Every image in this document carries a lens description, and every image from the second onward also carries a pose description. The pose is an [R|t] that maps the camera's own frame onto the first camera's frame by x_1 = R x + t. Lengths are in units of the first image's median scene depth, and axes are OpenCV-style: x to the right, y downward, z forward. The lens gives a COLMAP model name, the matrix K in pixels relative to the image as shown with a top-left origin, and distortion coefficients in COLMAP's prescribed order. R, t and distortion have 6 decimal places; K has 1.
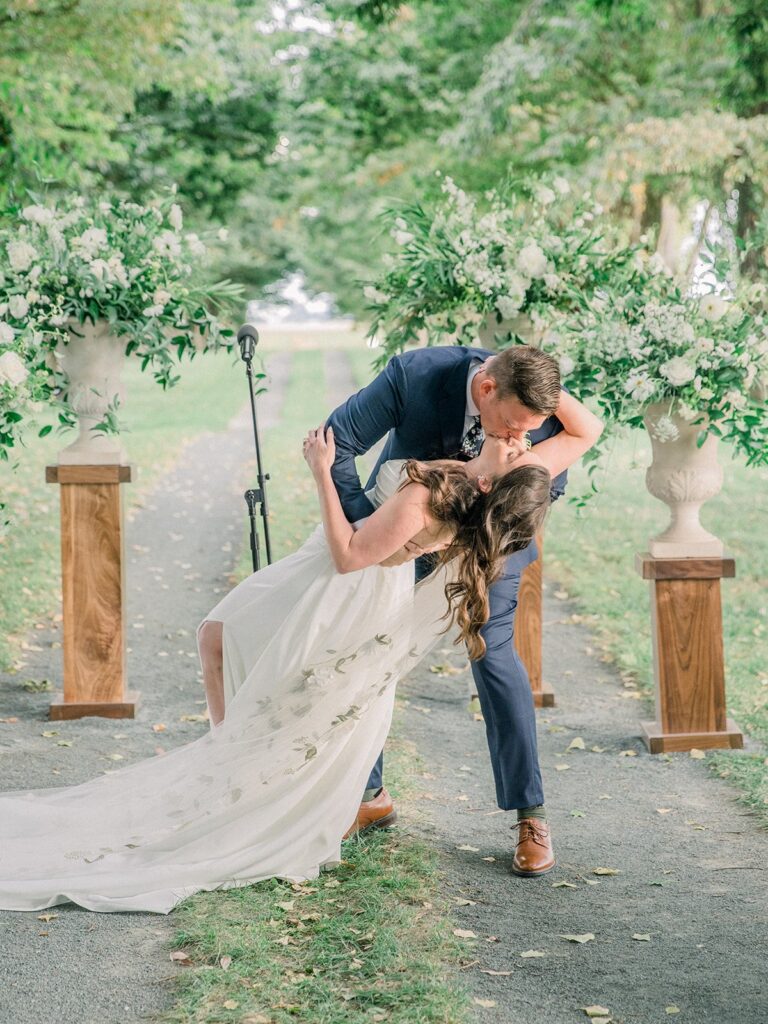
lens RADIAL K [[1446.0, 0, 384.0], [0, 1446.0, 512.0], [0, 0, 1]] dist [0.146768, -0.006907]
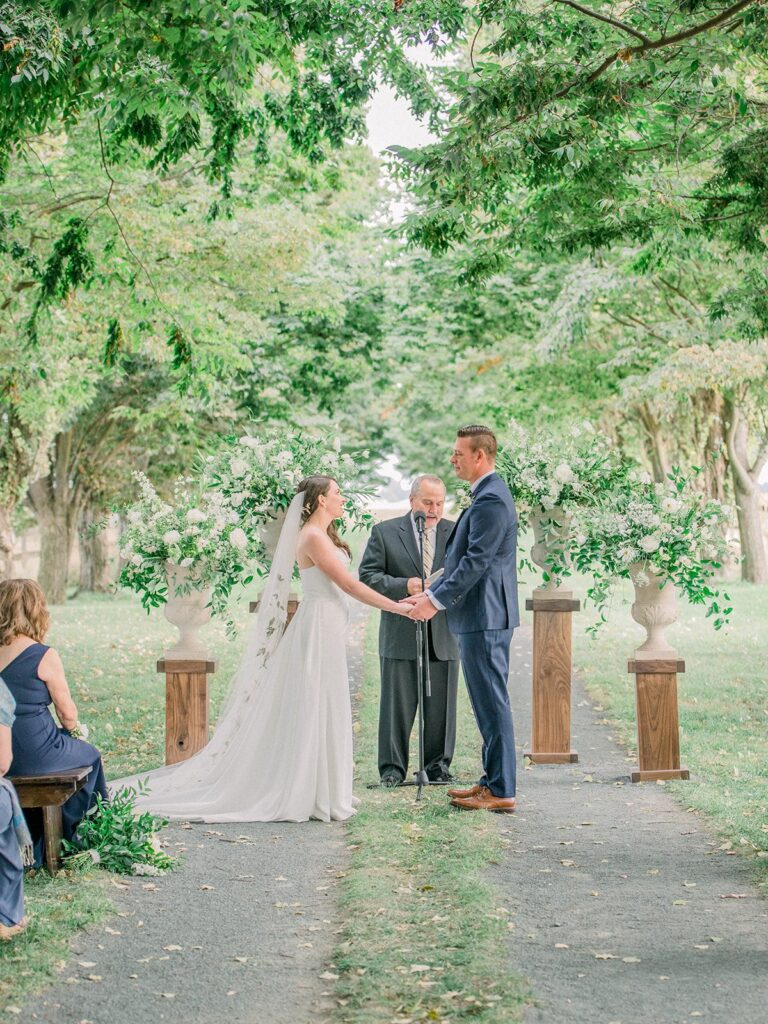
lens RADIAL K [[1559.4, 0, 384.0], [0, 1559.4, 512.0], [0, 0, 1]] dist [-0.259173, -0.005516]
pose [[0.997913, 0.009490, -0.063873, 0.015815], [-0.017269, 0.992334, -0.122370, 0.077139], [0.062222, 0.123217, 0.990427, -0.667815]]
